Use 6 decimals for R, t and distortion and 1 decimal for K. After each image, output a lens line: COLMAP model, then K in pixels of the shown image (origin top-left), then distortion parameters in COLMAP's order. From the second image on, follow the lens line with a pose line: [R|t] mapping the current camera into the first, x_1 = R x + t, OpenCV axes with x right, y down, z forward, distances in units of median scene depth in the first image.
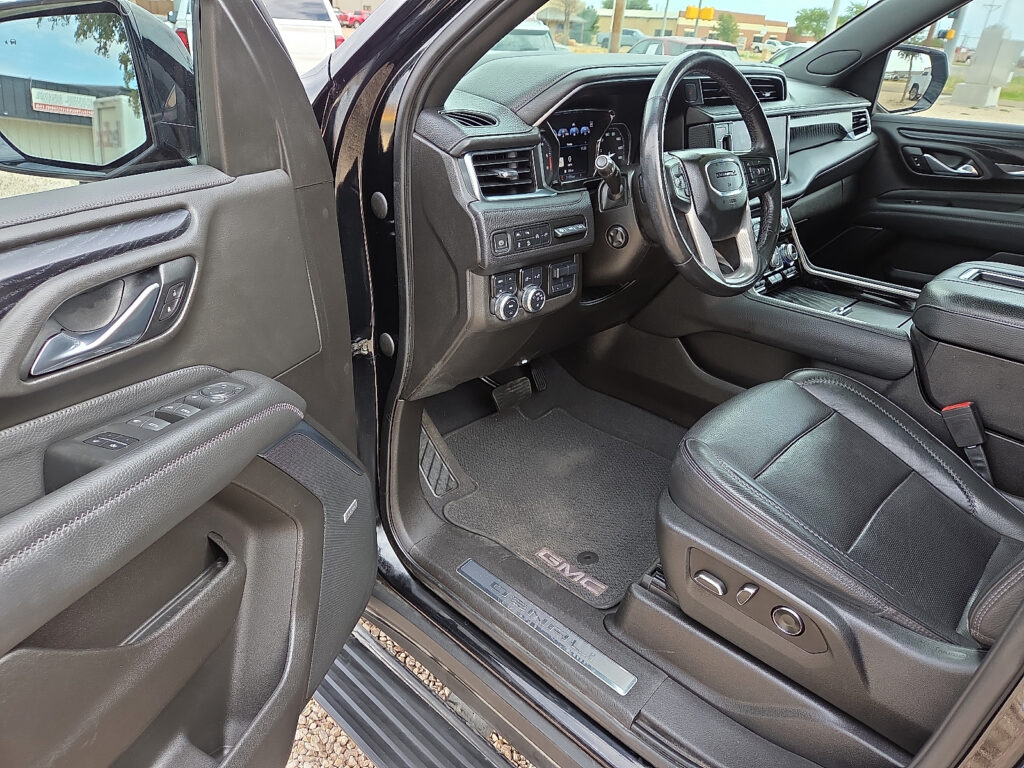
lens RADIAL K [[693.6, 0, 520.1], [0, 693.6, 376.3], [0, 0, 1]] dist [0.057636, -0.017520]
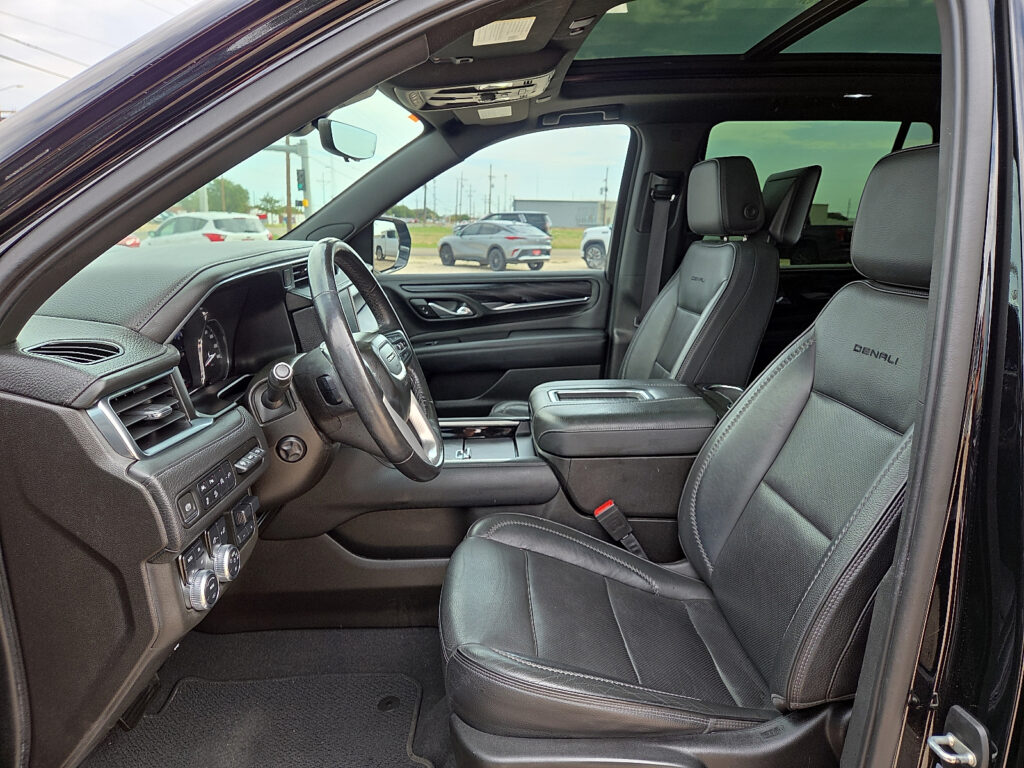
lens RADIAL K [[693.6, 0, 514.0], [0, 693.6, 386.7], [0, 0, 1]] dist [0.057636, -0.017520]
pose [[0.718108, -0.220342, 0.660129, -0.212008], [0.346224, 0.935951, -0.064225, -0.133779], [-0.603697, 0.274673, 0.748401, 0.218725]]
